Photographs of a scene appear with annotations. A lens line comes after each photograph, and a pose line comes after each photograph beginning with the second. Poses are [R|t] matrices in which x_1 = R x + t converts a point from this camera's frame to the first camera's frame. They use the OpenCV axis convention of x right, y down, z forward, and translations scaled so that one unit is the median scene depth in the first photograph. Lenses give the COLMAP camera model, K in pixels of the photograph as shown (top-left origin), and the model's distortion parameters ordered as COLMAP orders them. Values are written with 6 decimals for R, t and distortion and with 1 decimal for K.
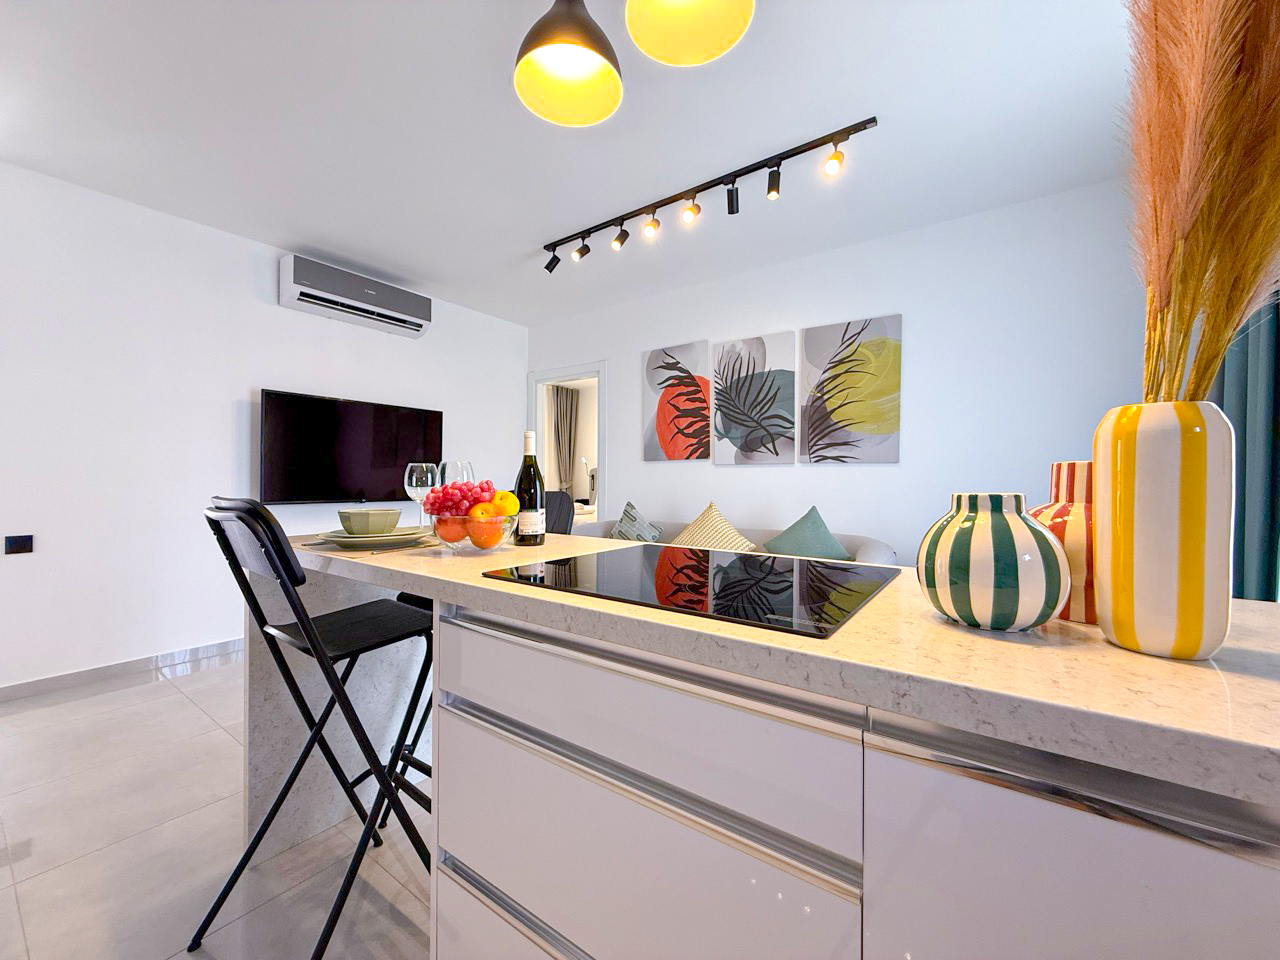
lens RADIAL K [[509.5, 0, 635.4], [0, 509.5, 478.4], [0, 0, 1]] dist [-0.000018, -0.000279]
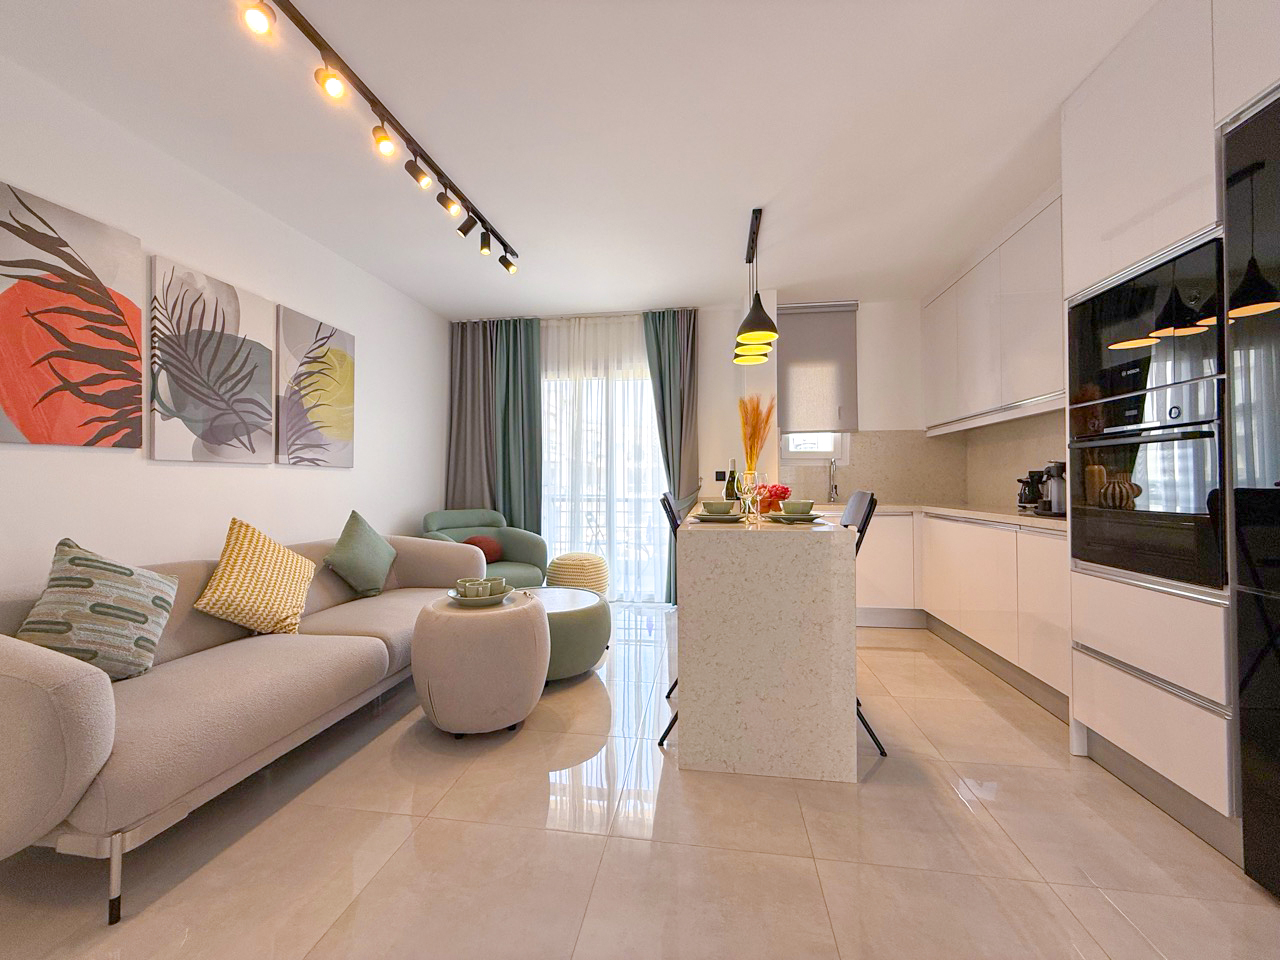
lens RADIAL K [[509.5, 0, 635.4], [0, 509.5, 478.4], [0, 0, 1]] dist [-0.000018, -0.000279]
pose [[-0.458295, 0.001974, 0.888798, -0.639303], [0.000871, 0.999998, -0.001772, -0.004122], [-0.888800, -0.000038, -0.458296, 0.804781]]
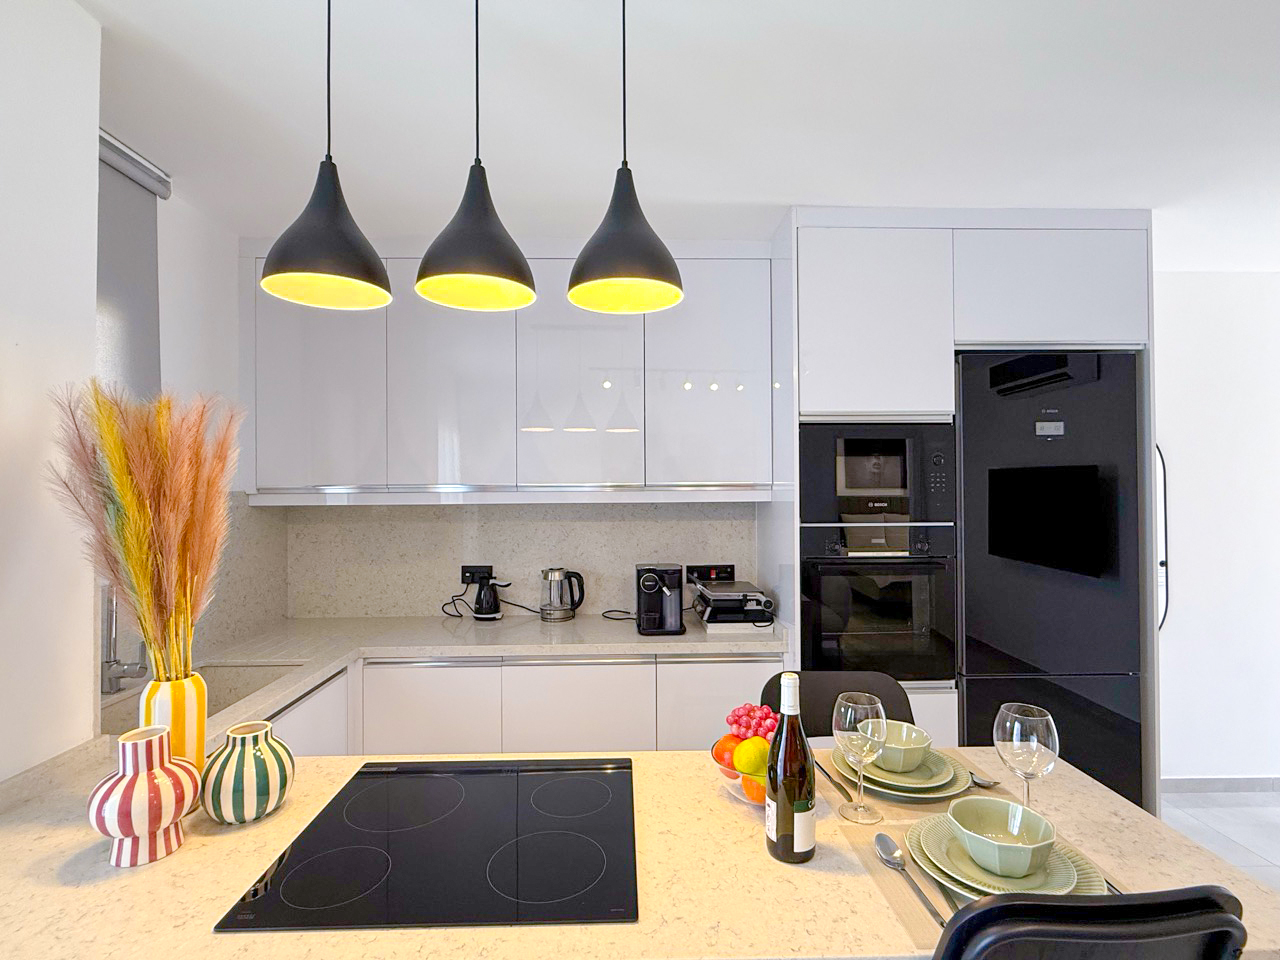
lens RADIAL K [[623.2, 0, 640.0], [0, 623.2, 480.0], [0, 0, 1]] dist [0.021182, 0.000443]
pose [[-0.787207, -0.008060, -0.616637, 0.159749], [0.000268, 0.999910, -0.013413, -0.119030], [0.616689, -0.010724, -0.787134, 0.545362]]
